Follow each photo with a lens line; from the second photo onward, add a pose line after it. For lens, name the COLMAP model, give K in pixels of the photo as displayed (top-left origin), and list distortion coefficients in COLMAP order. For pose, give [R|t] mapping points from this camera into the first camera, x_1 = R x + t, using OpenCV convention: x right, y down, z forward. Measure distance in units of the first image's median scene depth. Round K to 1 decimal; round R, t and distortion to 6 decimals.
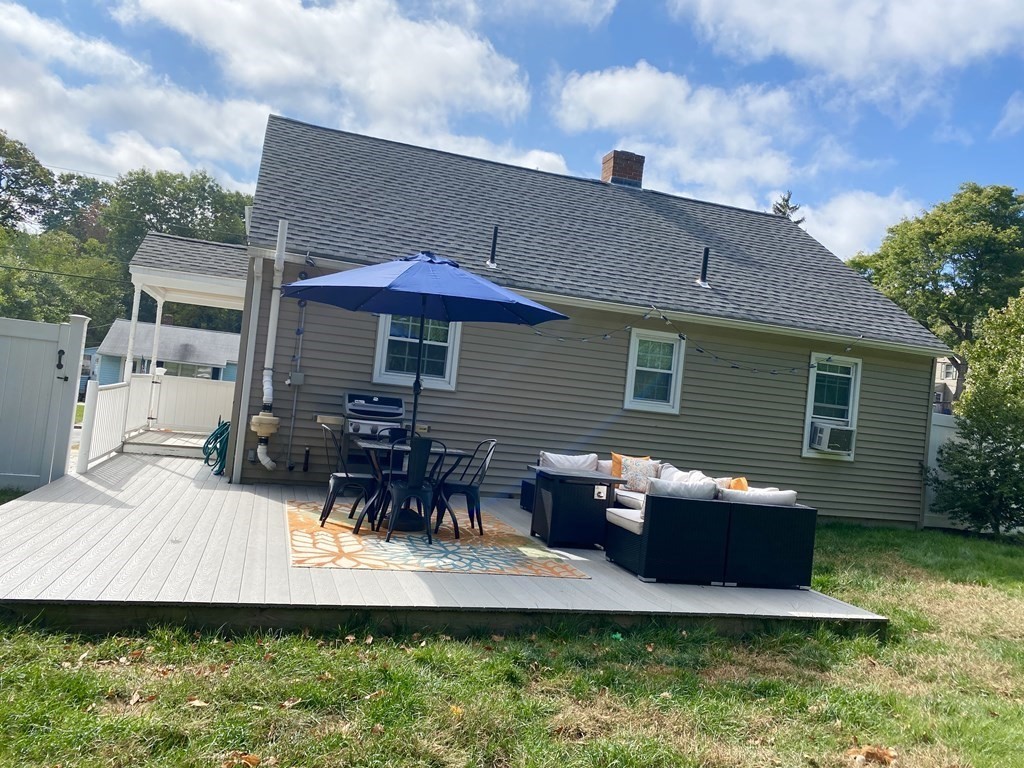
lens RADIAL K [[777.6, 0, 517.4], [0, 777.6, 386.5], [0, 0, 1]] dist [0.062830, -0.090671]
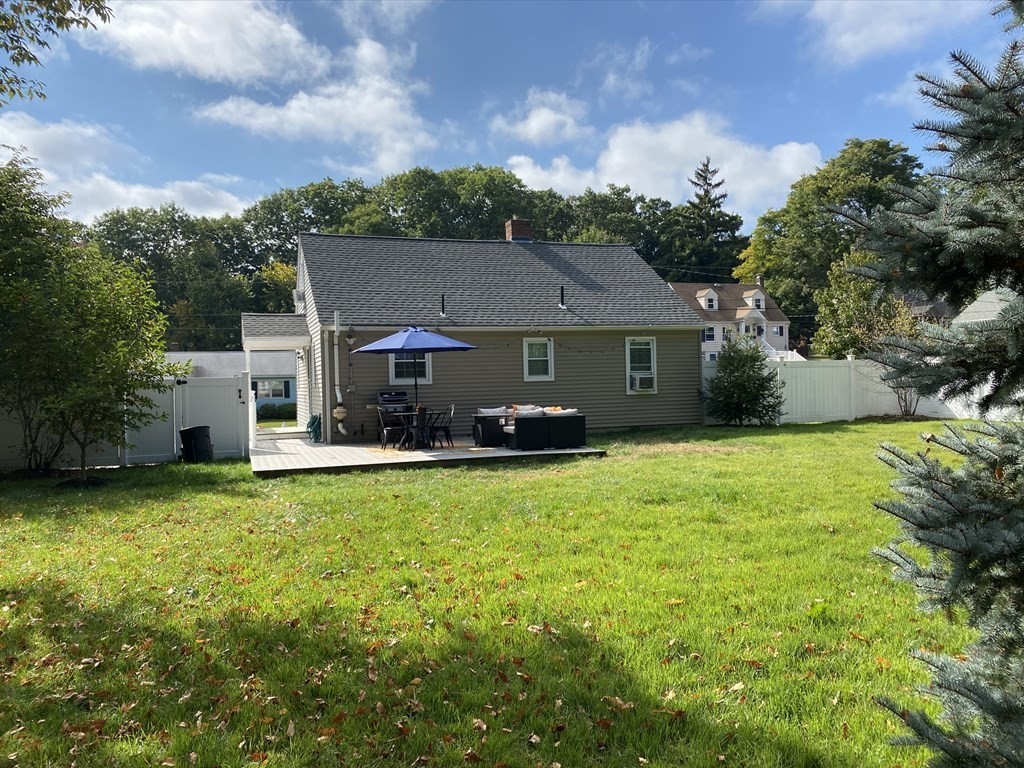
lens RADIAL K [[777.6, 0, 517.4], [0, 777.6, 386.5], [0, 0, 1]] dist [0.062830, -0.090671]
pose [[0.991450, -0.126831, 0.030664, 0.058794], [0.125684, 0.991387, 0.036826, -0.028092], [-0.035071, -0.032657, 0.998851, -0.801672]]
